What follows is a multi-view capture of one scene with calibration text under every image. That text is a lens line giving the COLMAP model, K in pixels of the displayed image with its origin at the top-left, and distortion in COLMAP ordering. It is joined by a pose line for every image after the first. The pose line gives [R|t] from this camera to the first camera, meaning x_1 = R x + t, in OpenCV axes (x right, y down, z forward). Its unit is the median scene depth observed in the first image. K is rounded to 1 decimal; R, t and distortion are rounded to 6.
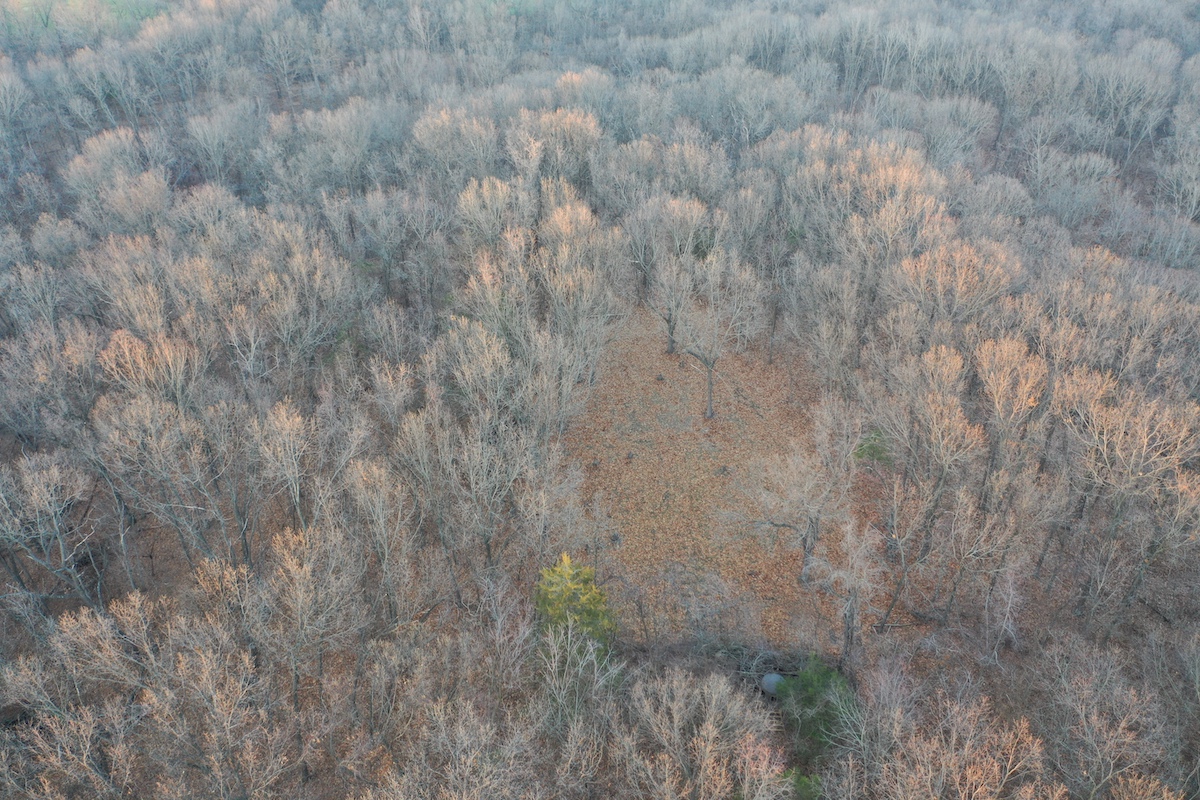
lens RADIAL K [[942.6, 0, 600.0], [0, 942.6, 400.0], [0, 0, 1]] dist [0.000534, -0.004731]
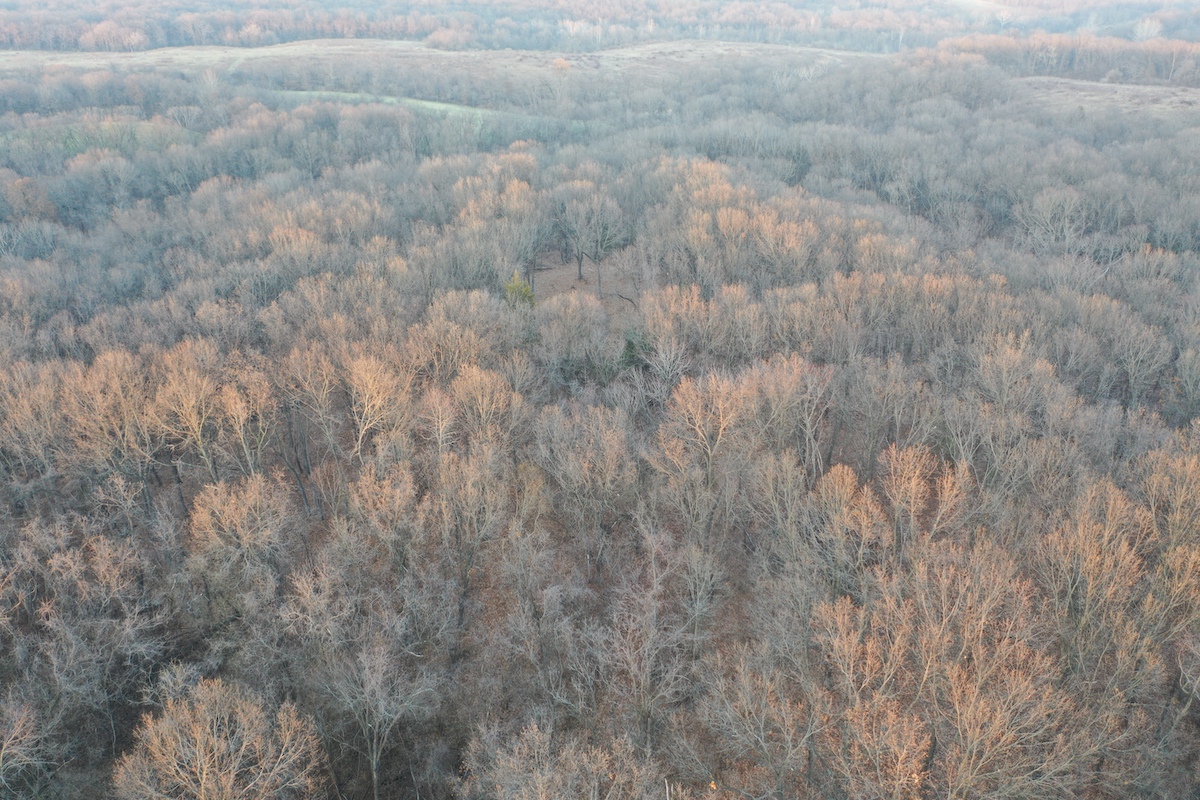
lens RADIAL K [[942.6, 0, 600.0], [0, 942.6, 400.0], [0, 0, 1]] dist [0.000534, -0.004731]
pose [[0.998634, -0.020875, 0.047907, 0.028231], [0.028659, 0.985363, -0.168045, 0.482881], [-0.043697, 0.169188, 0.984615, -0.656243]]
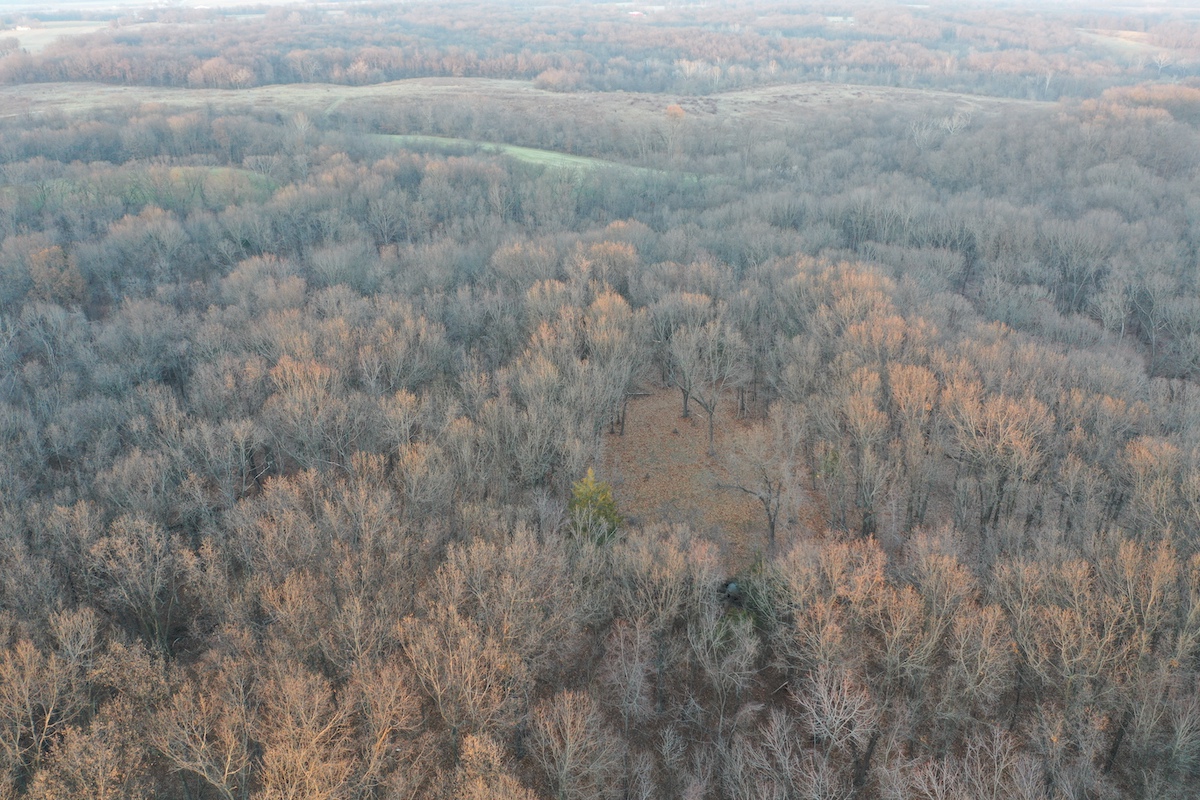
lens RADIAL K [[942.6, 0, 600.0], [0, 942.6, 400.0], [0, 0, 1]] dist [0.000534, -0.004731]
pose [[0.997981, 0.028476, -0.056776, 0.034773], [-0.039225, 0.979362, -0.198270, 0.201546], [0.049959, 0.200097, 0.978502, -0.275413]]
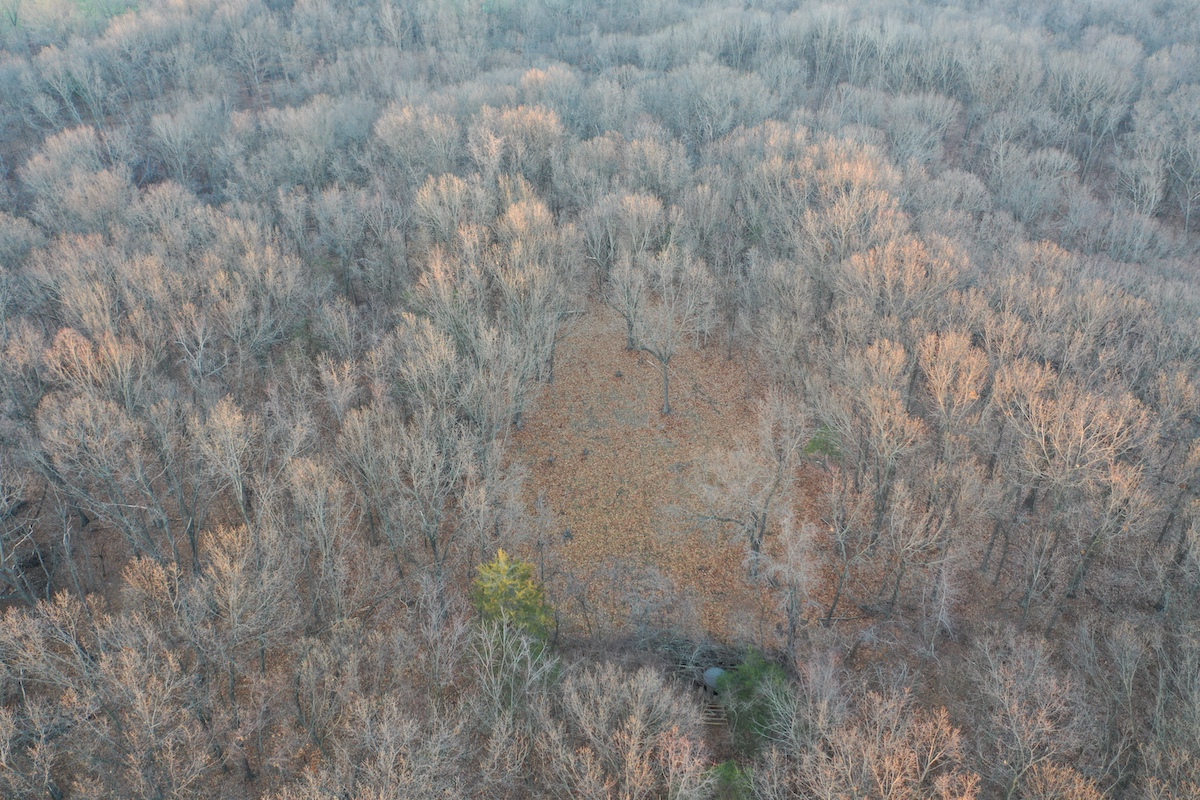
lens RADIAL K [[942.6, 0, 600.0], [0, 942.6, 400.0], [0, 0, 1]] dist [0.000534, -0.004731]
pose [[0.999896, -0.006098, 0.013052, 0.031934], [0.006075, 0.999980, 0.001775, 0.001947], [-0.013062, -0.001695, 0.999913, -0.000222]]
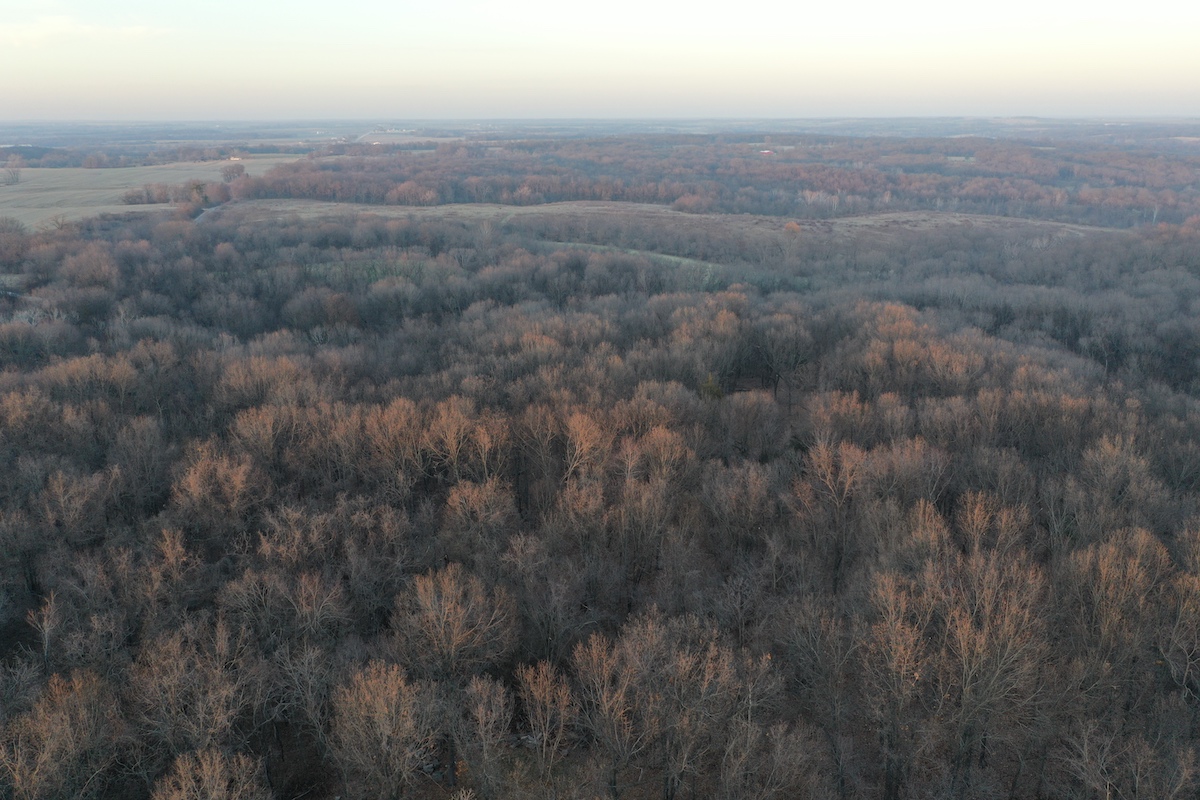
lens RADIAL K [[942.6, 0, 600.0], [0, 942.6, 400.0], [0, 0, 1]] dist [0.000534, -0.004731]
pose [[0.979967, 0.063592, -0.188733, 0.095383], [-0.121918, 0.940889, -0.316014, 0.641741], [0.157481, 0.332693, 0.929793, -0.872740]]
